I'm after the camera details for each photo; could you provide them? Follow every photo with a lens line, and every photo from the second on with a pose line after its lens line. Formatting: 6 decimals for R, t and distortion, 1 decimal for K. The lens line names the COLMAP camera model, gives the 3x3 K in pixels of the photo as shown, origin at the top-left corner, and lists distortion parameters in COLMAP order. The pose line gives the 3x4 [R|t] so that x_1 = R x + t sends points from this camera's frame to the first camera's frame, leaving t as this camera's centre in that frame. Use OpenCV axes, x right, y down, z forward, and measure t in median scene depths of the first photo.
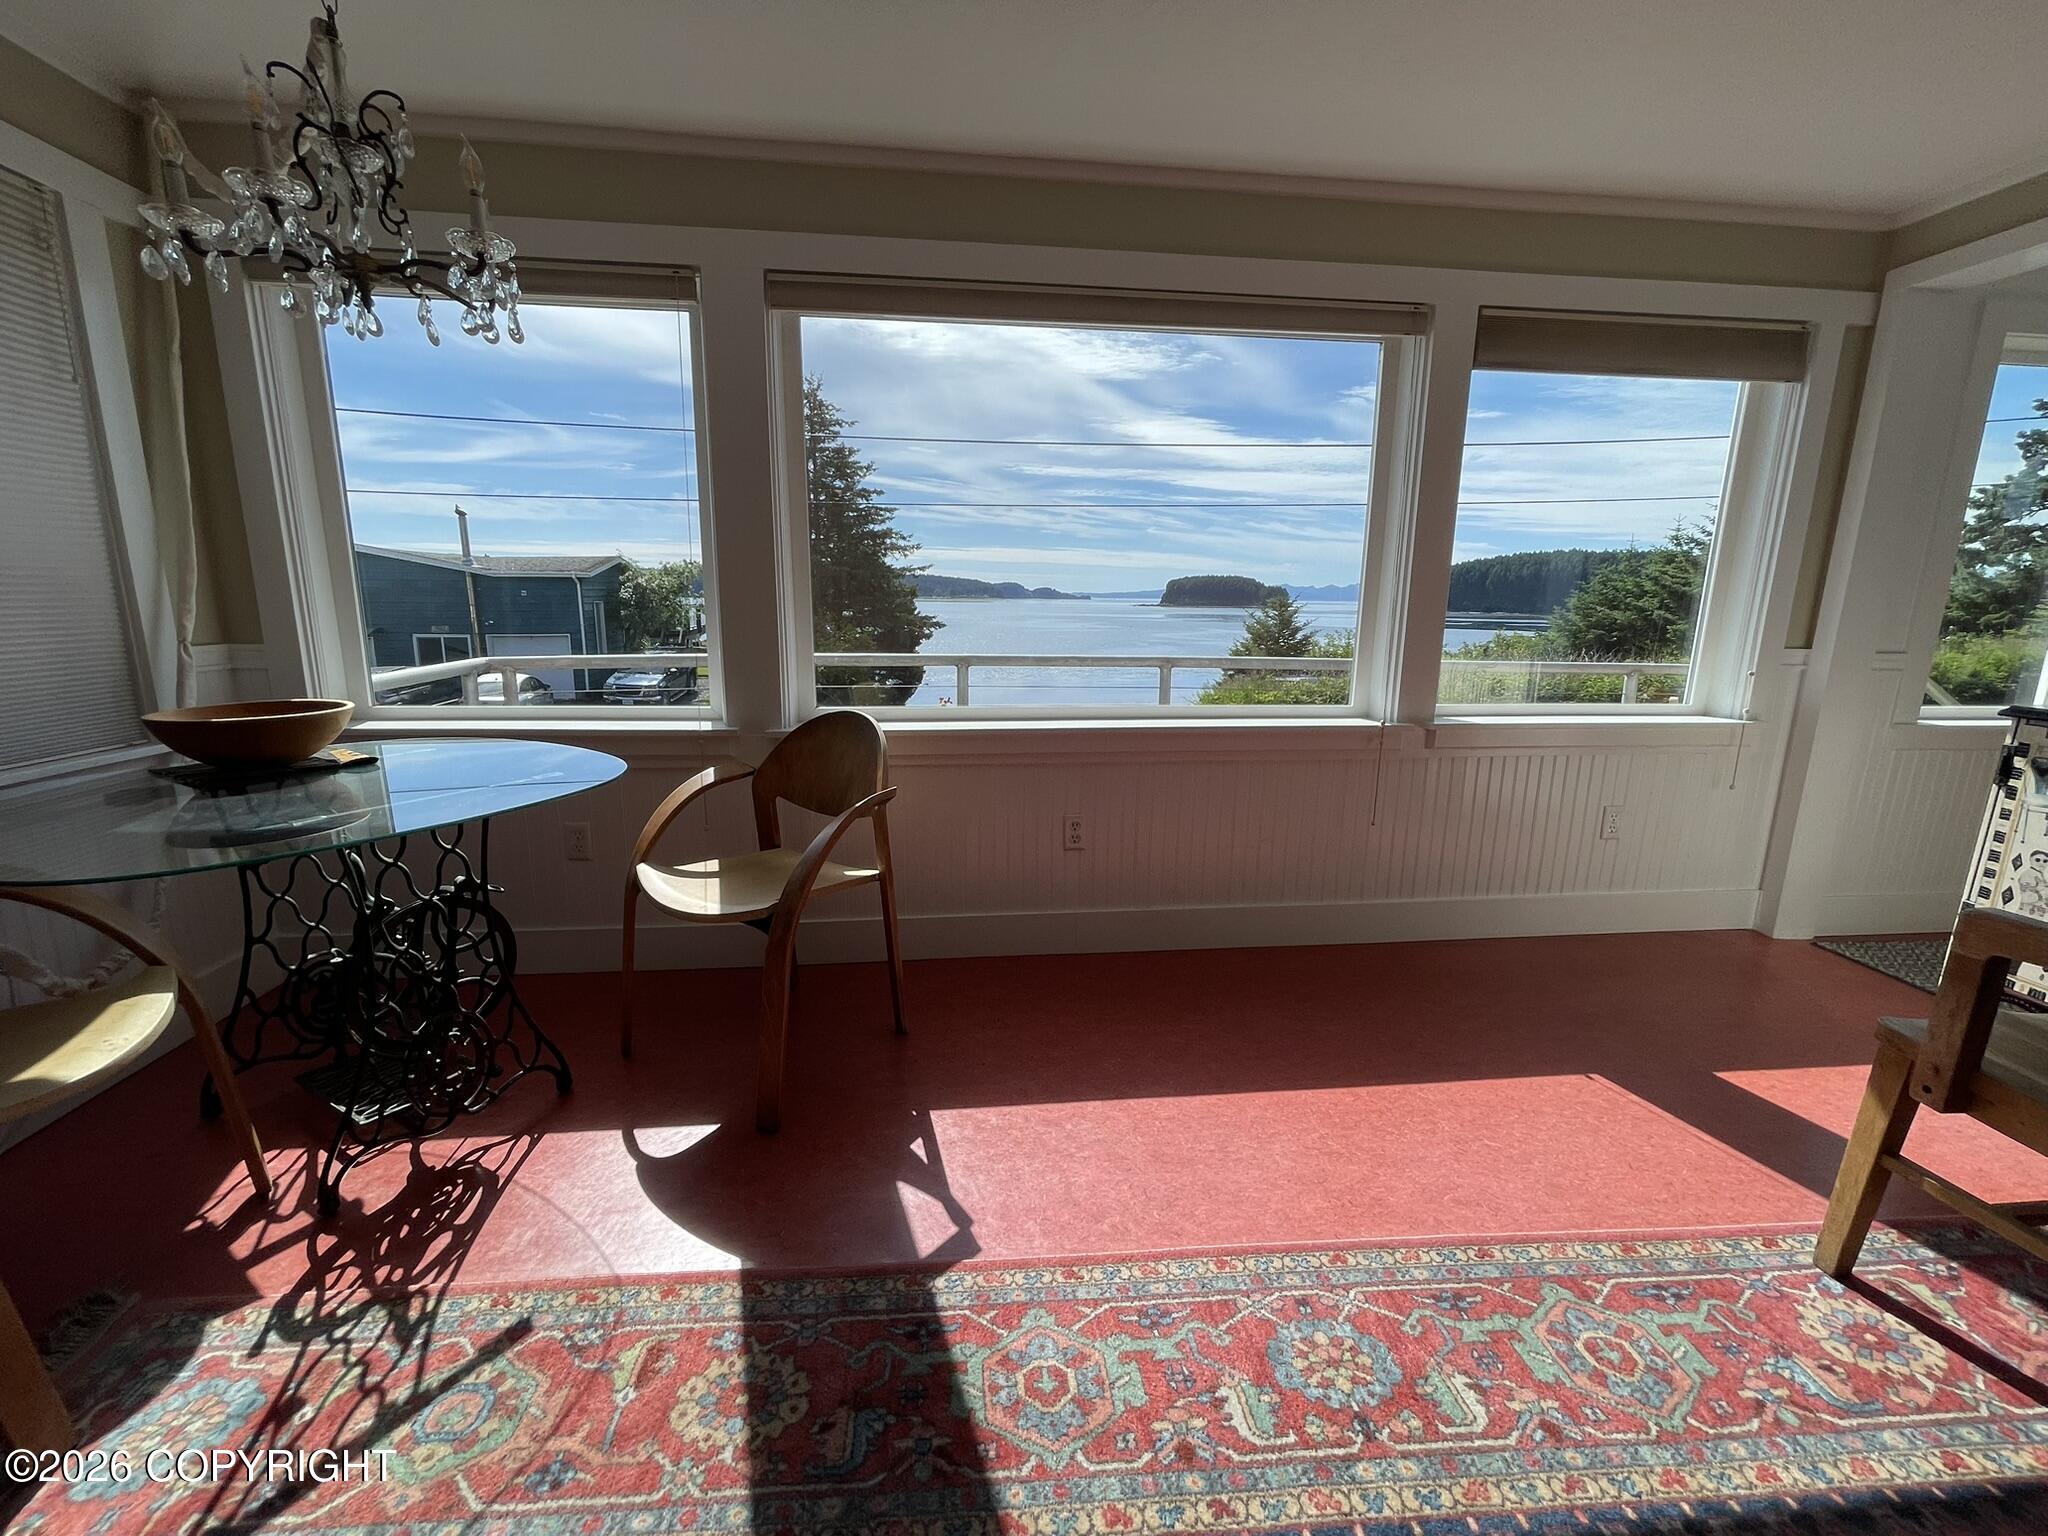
lens RADIAL K [[834.2, 0, 1023.5], [0, 834.2, 756.8], [0, 0, 1]] dist [-0.004917, 0.003290]
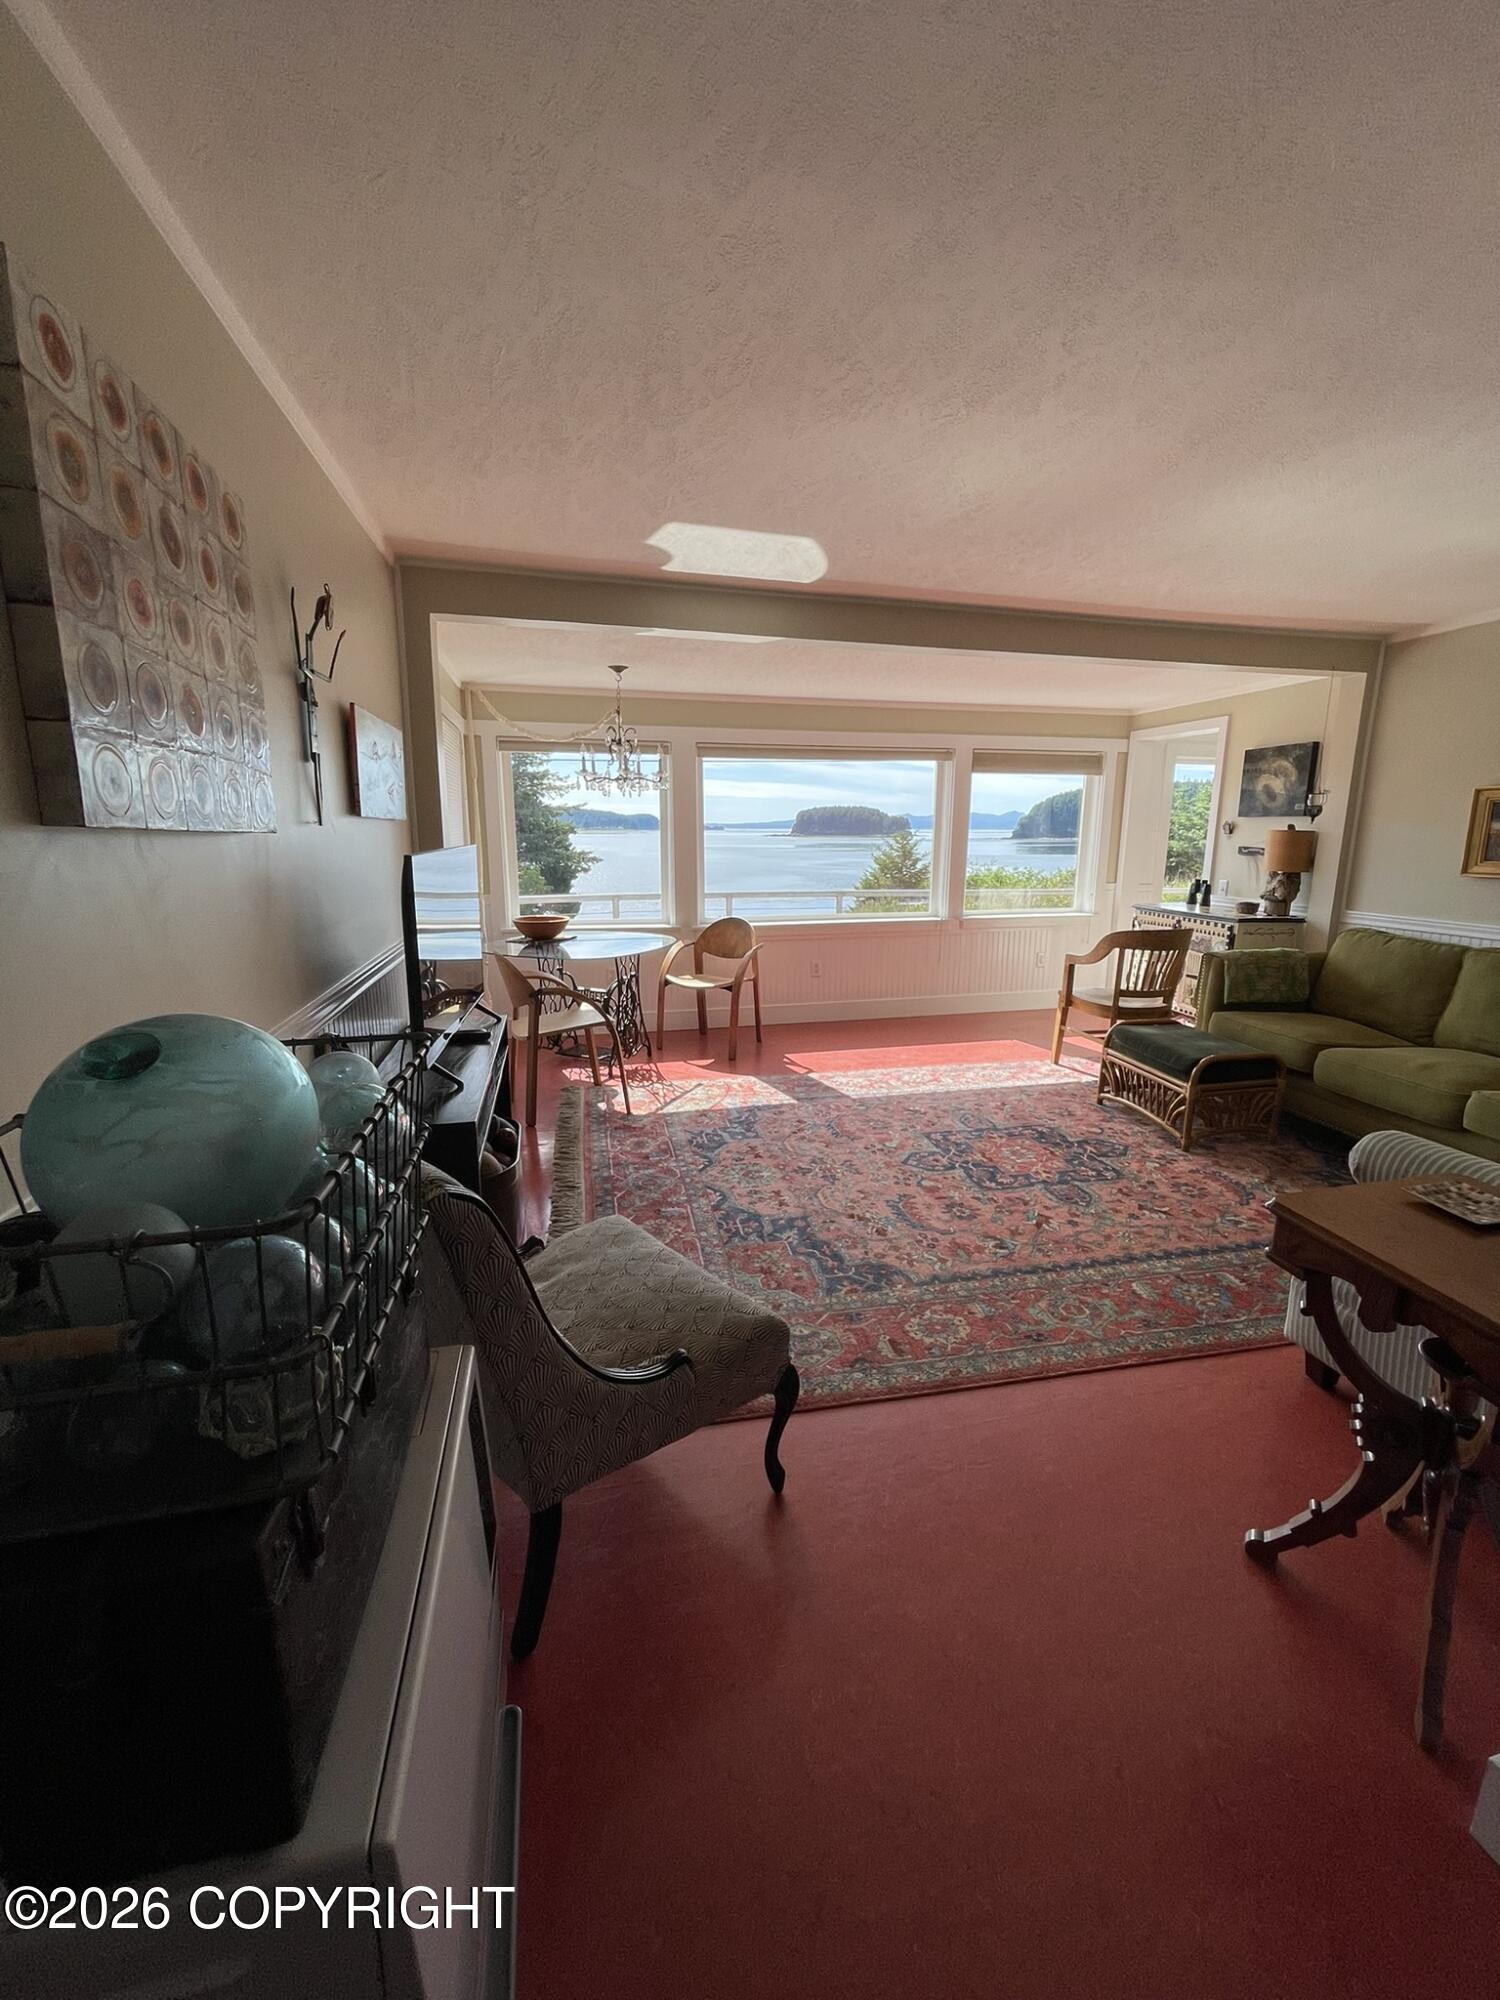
lens RADIAL K [[805.6, 0, 762.3], [0, 805.6, 996.5], [0, 0, 1]] dist [-0.003233, 0.000554]
pose [[0.992253, -0.035536, 0.119041, -0.493884], [0.033538, 0.999262, 0.018749, 0.168255], [-0.119619, -0.014612, 0.992712, -1.675484]]
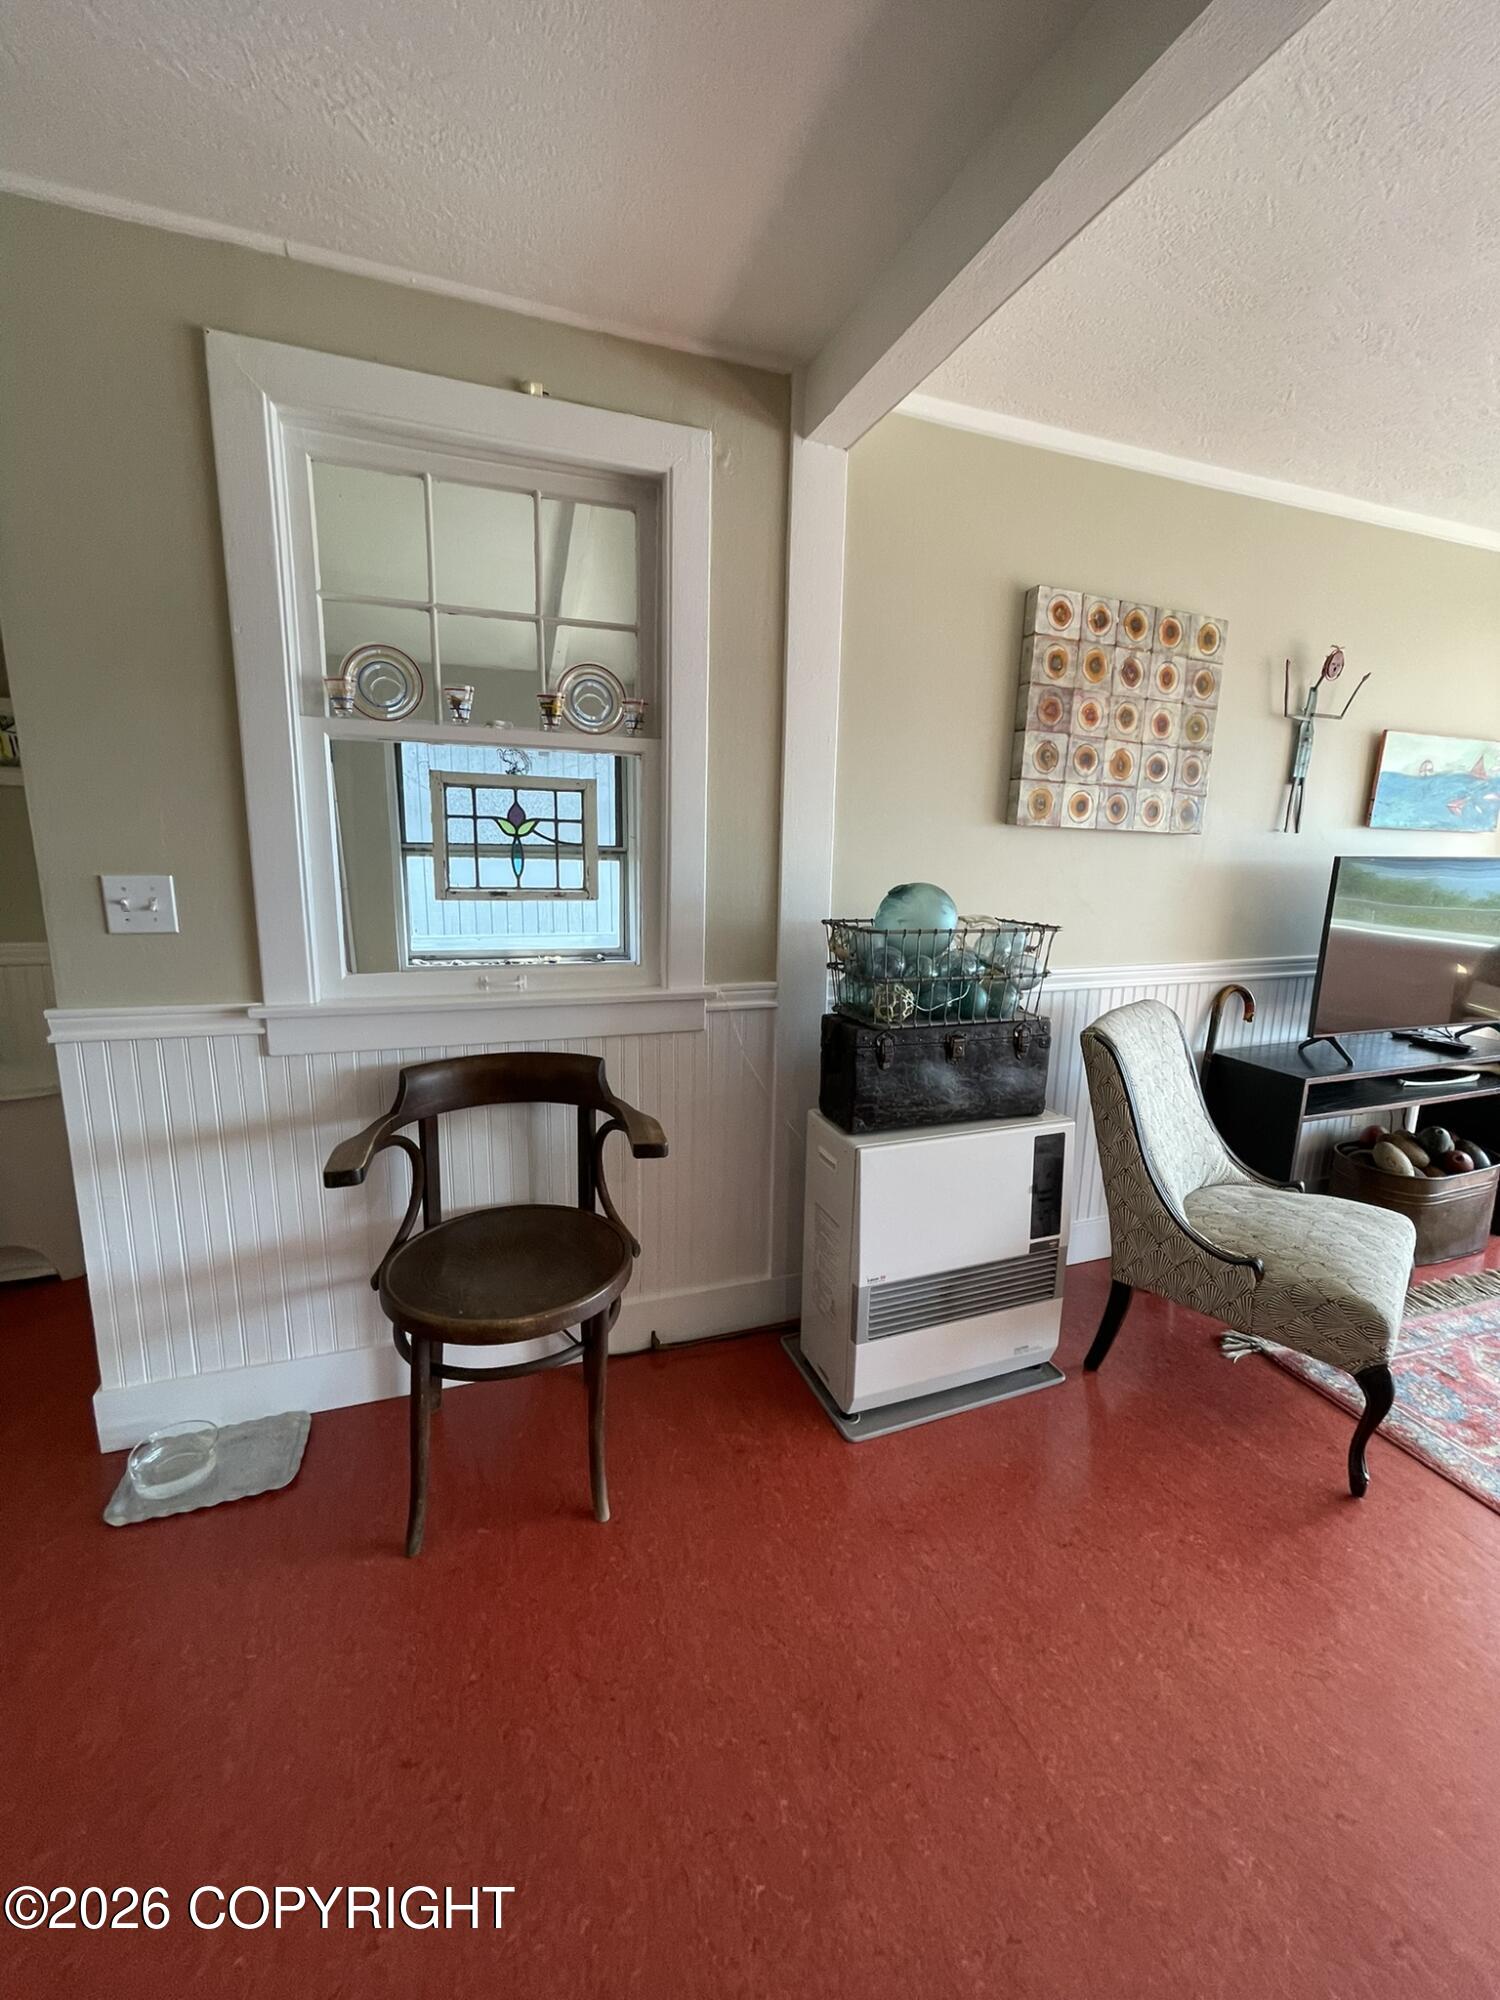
lens RADIAL K [[804.9, 0, 750.0], [0, 804.9, 1000.0], [0, 0, 1]] dist [0.004671, -0.000426]
pose [[0.247456, 0.174711, -0.953017, 0.201970], [-0.202604, 0.971194, 0.125436, 0.235255], [0.947479, 0.162046, 0.275724, -1.761776]]
